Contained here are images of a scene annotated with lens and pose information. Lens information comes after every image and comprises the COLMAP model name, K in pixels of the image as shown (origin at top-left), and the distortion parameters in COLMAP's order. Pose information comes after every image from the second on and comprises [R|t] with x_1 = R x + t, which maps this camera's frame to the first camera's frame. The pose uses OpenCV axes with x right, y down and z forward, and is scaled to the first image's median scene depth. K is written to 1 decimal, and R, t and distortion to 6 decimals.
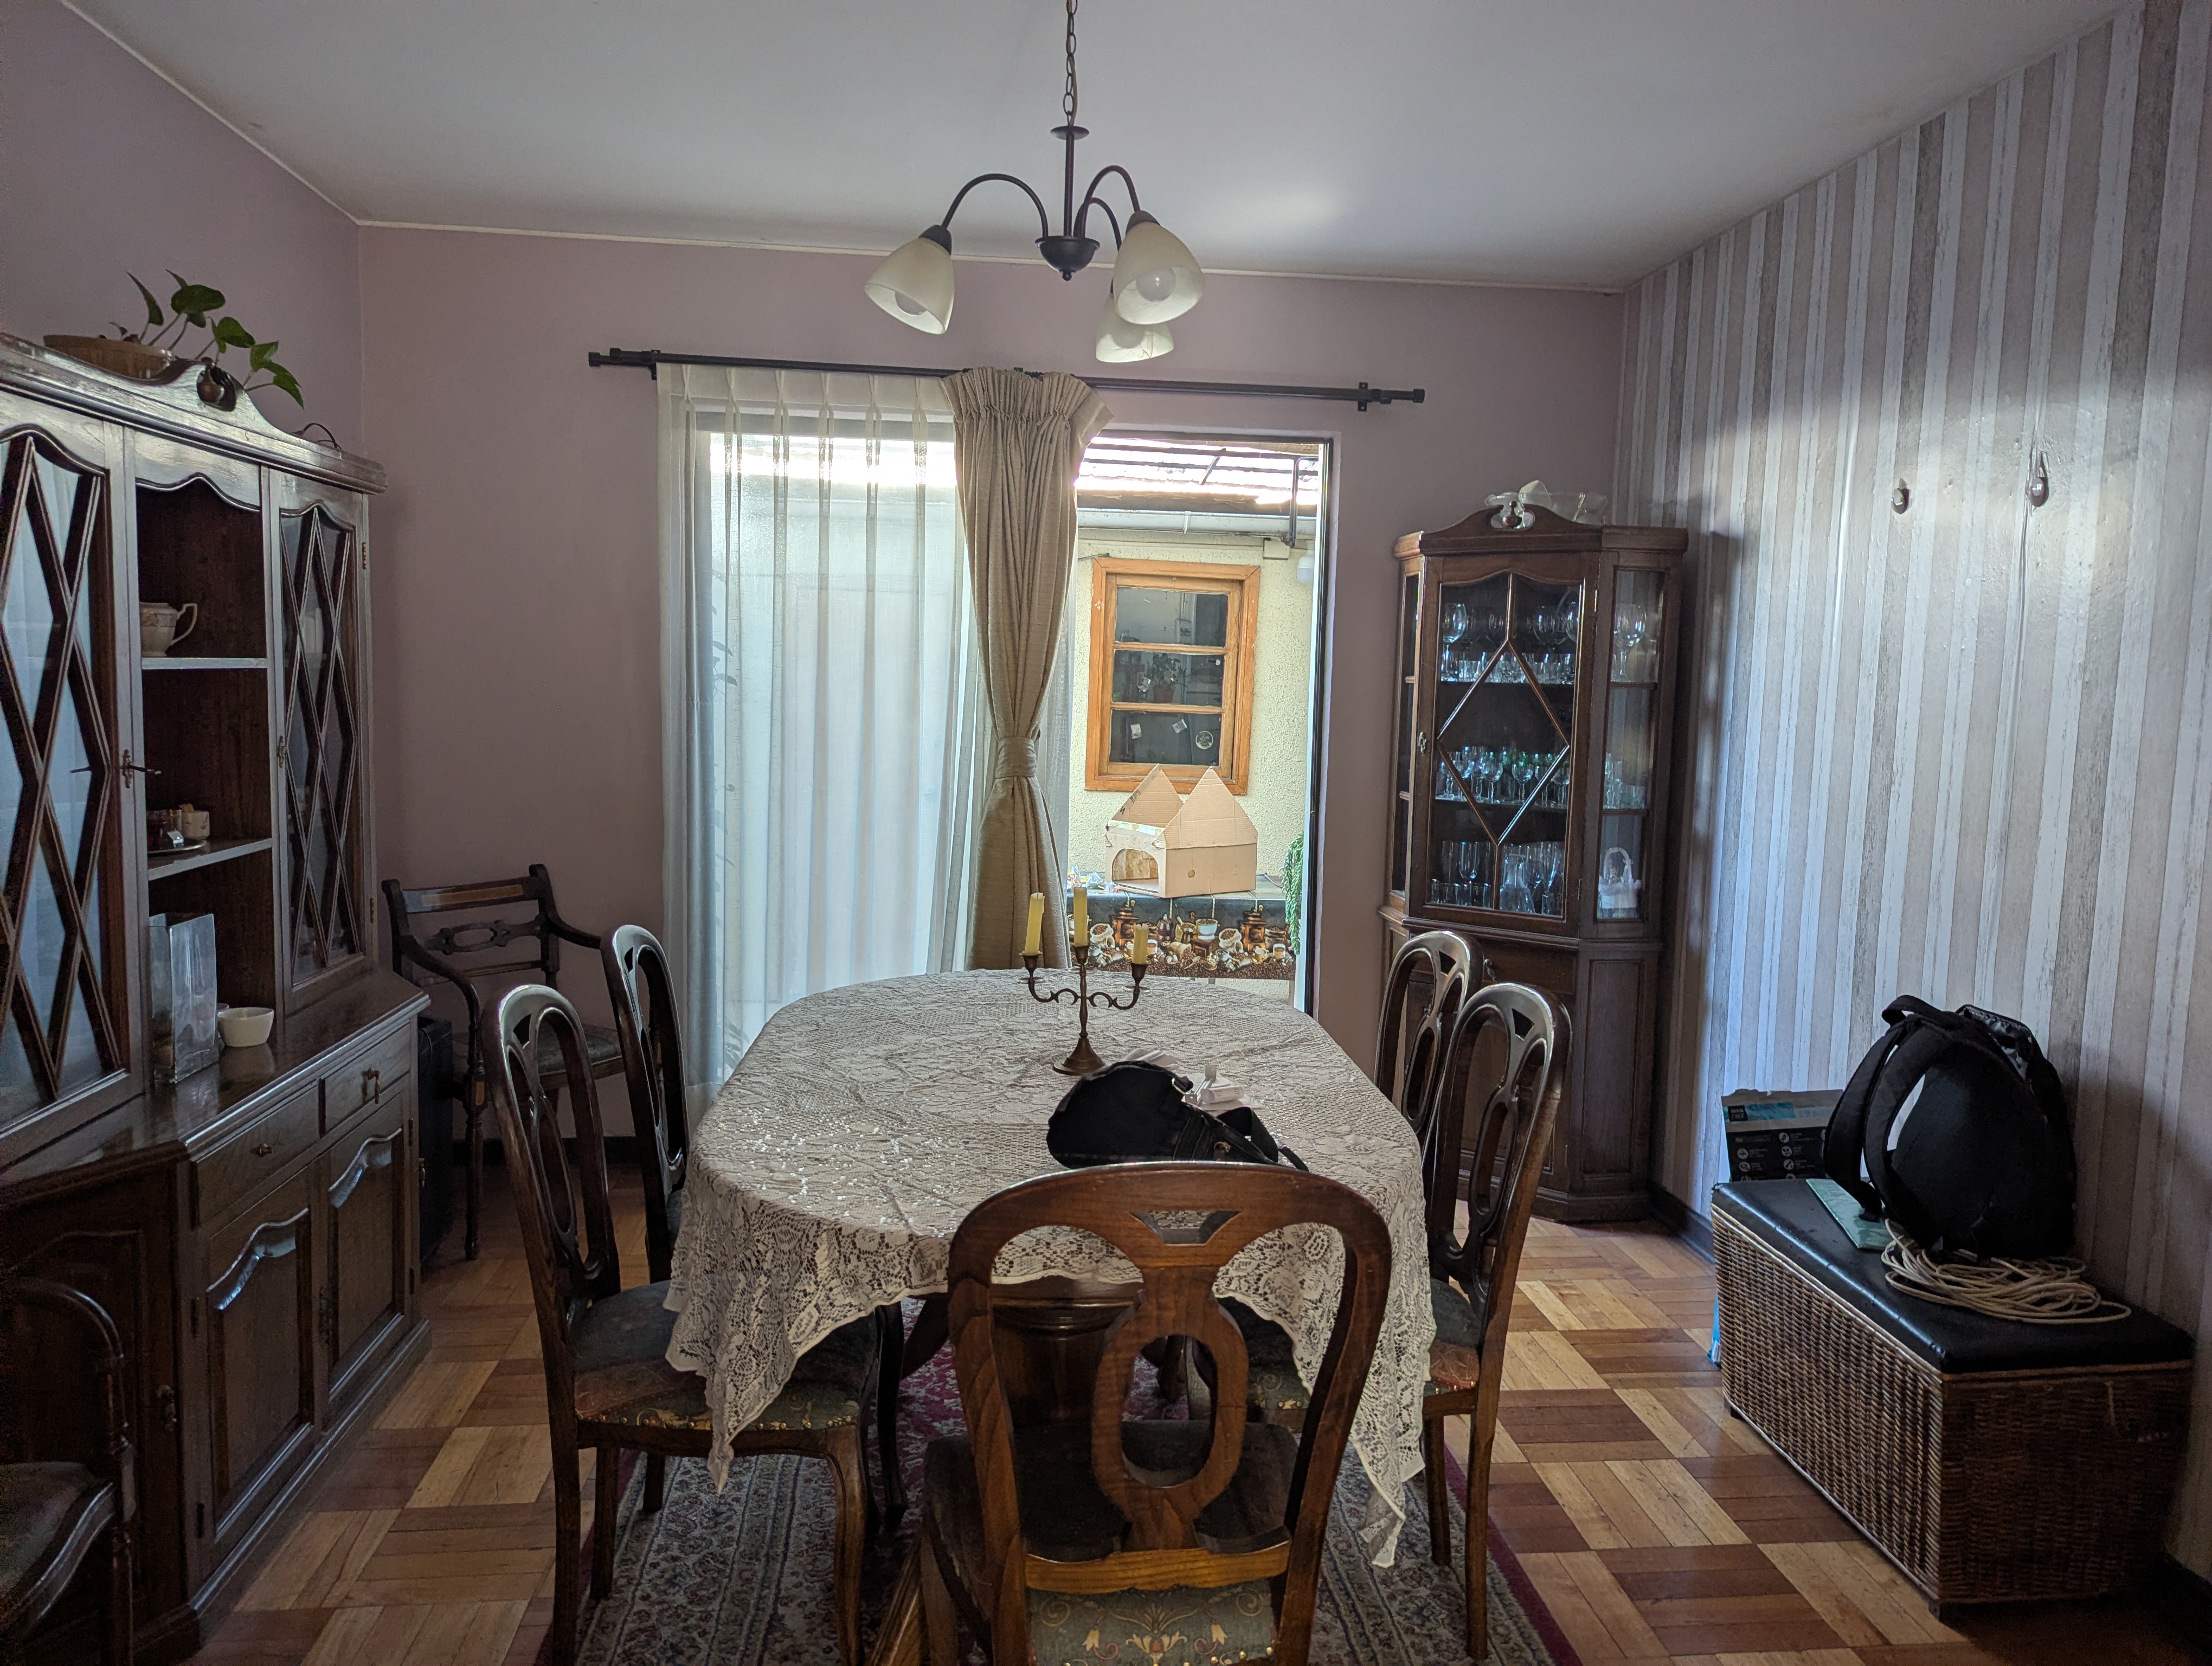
lens RADIAL K [[1553.5, 0, 1106.0], [0, 1553.5, 833.0], [0, 0, 1]] dist [0.006808, -0.000603]
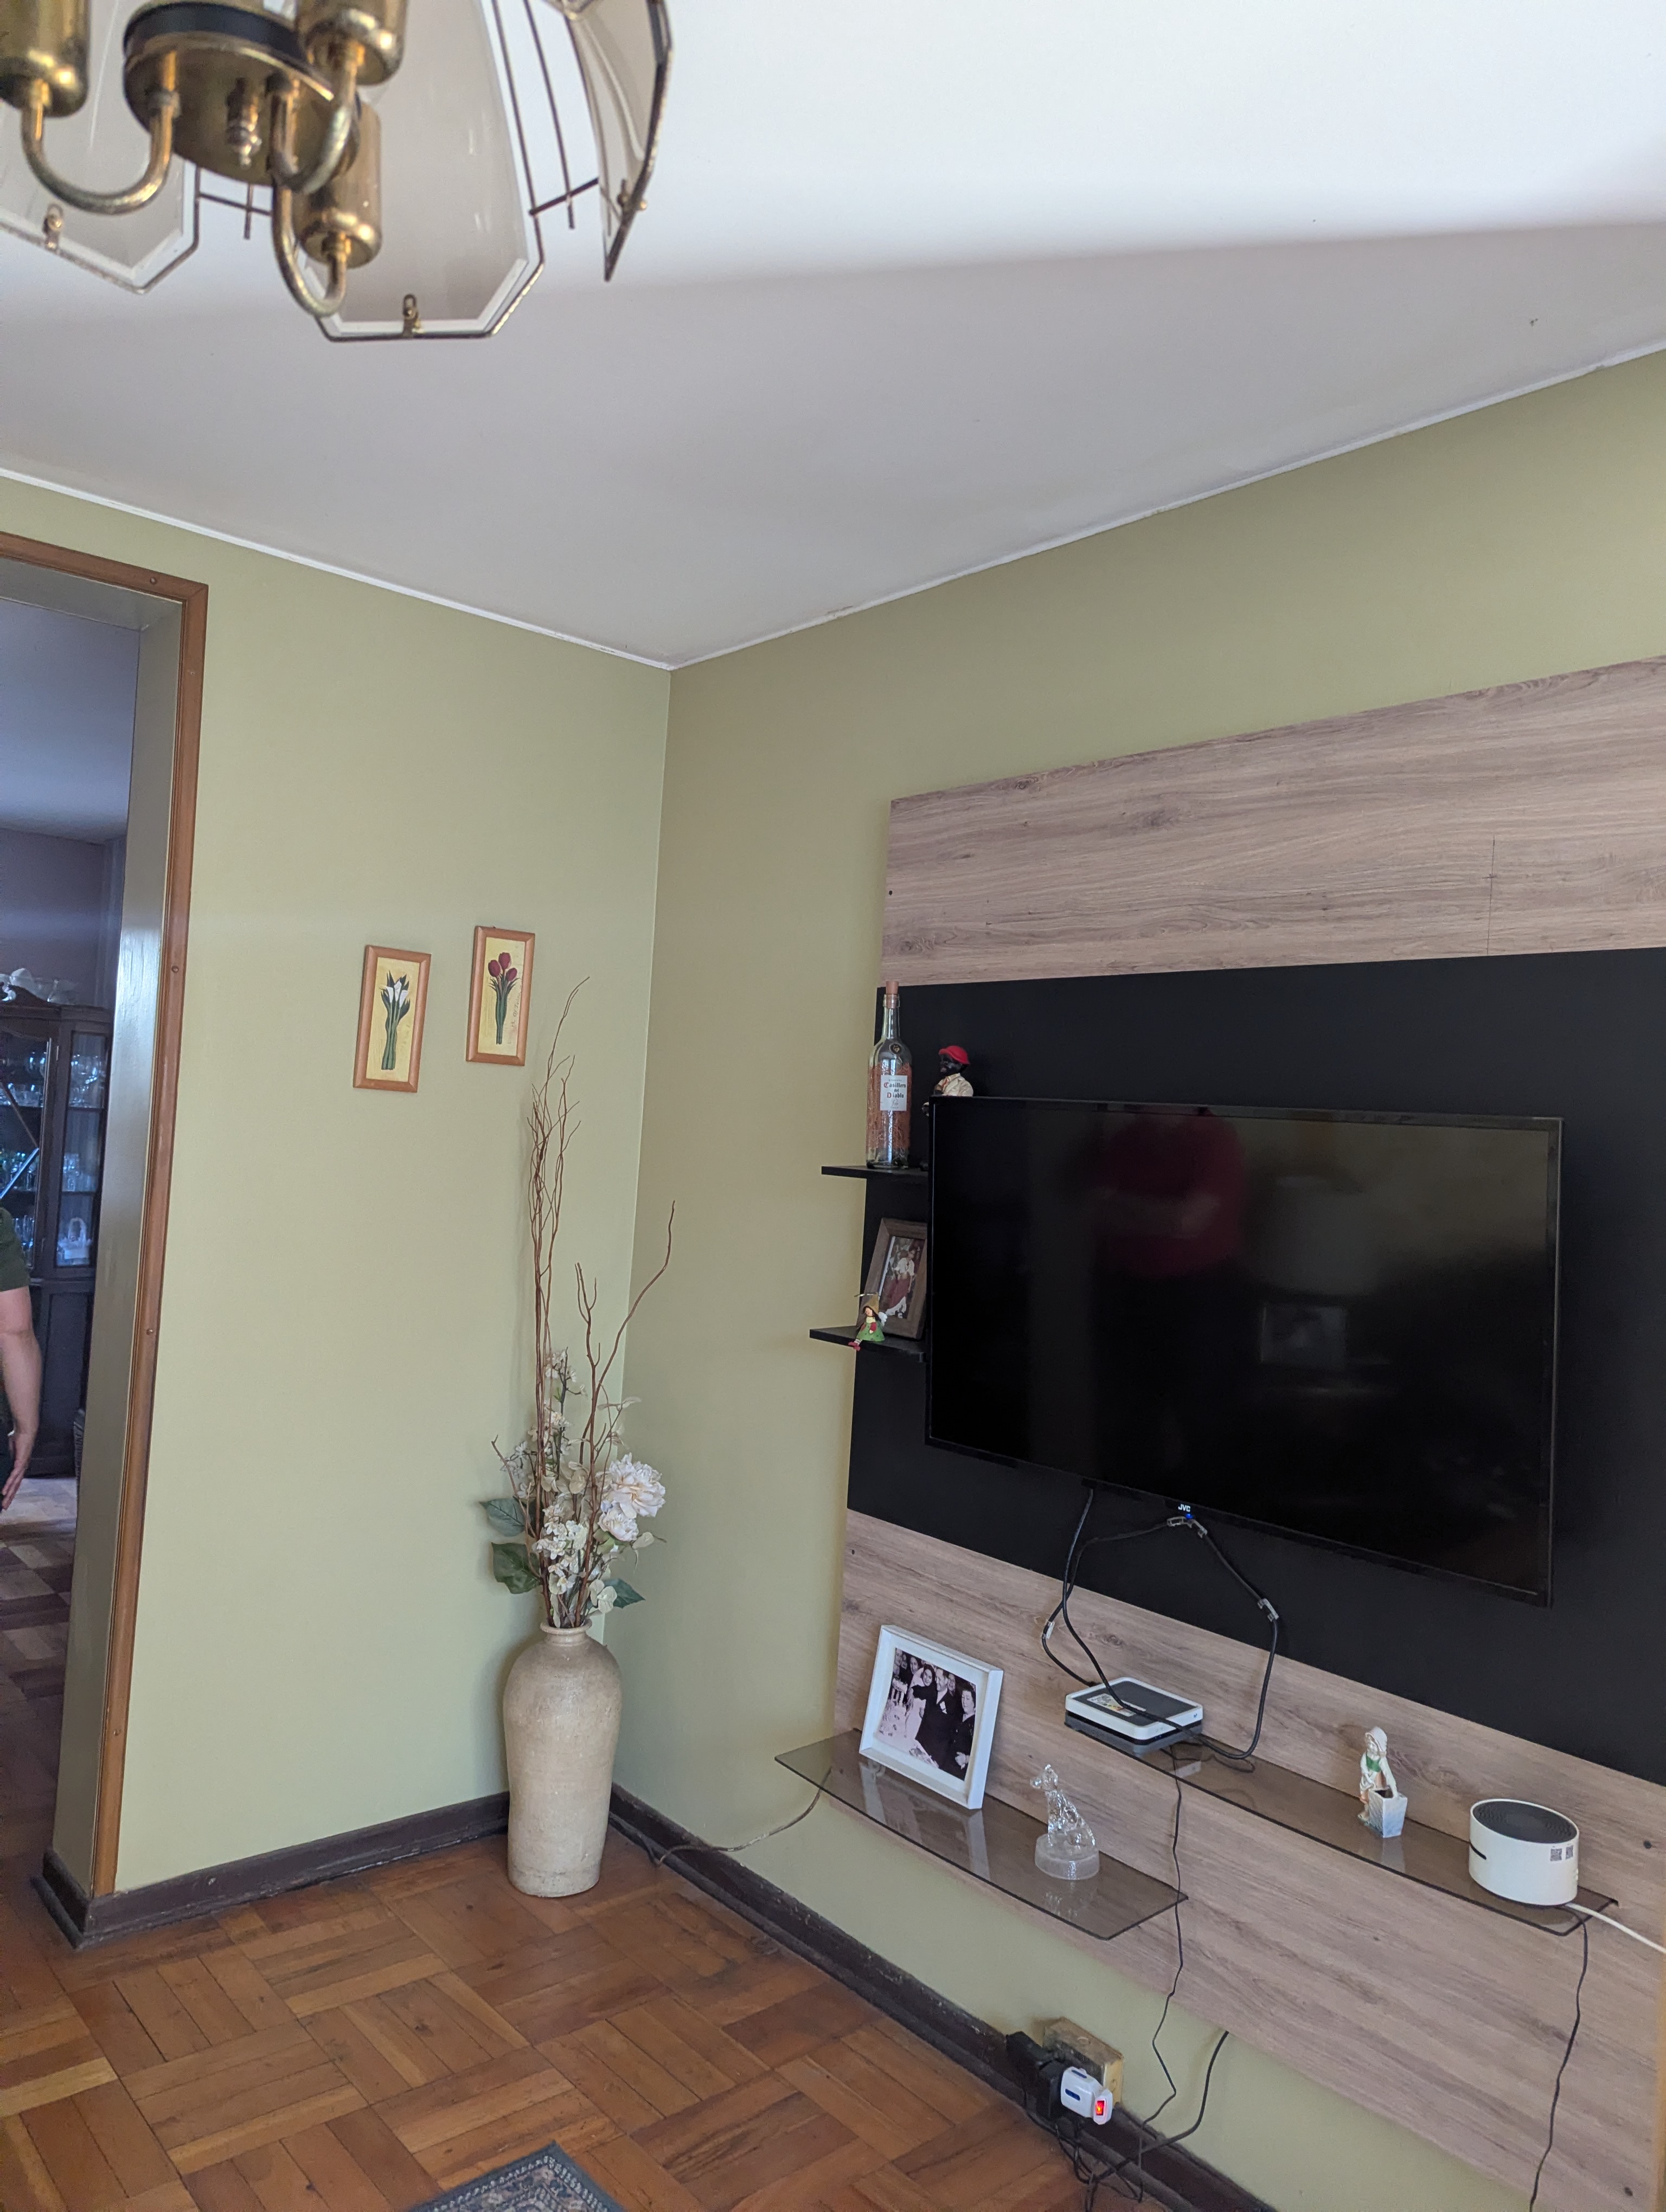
lens RADIAL K [[1554.6, 0, 833.0], [0, 1554.6, 1106.0], [0, 0, 1]] dist [0.005379, 0.001409]
pose [[0.820000, 0.030126, 0.571570, 0.093387], [0.025523, 0.995696, -0.089097, 0.073619], [-0.571794, 0.087648, 0.815702, -0.870165]]
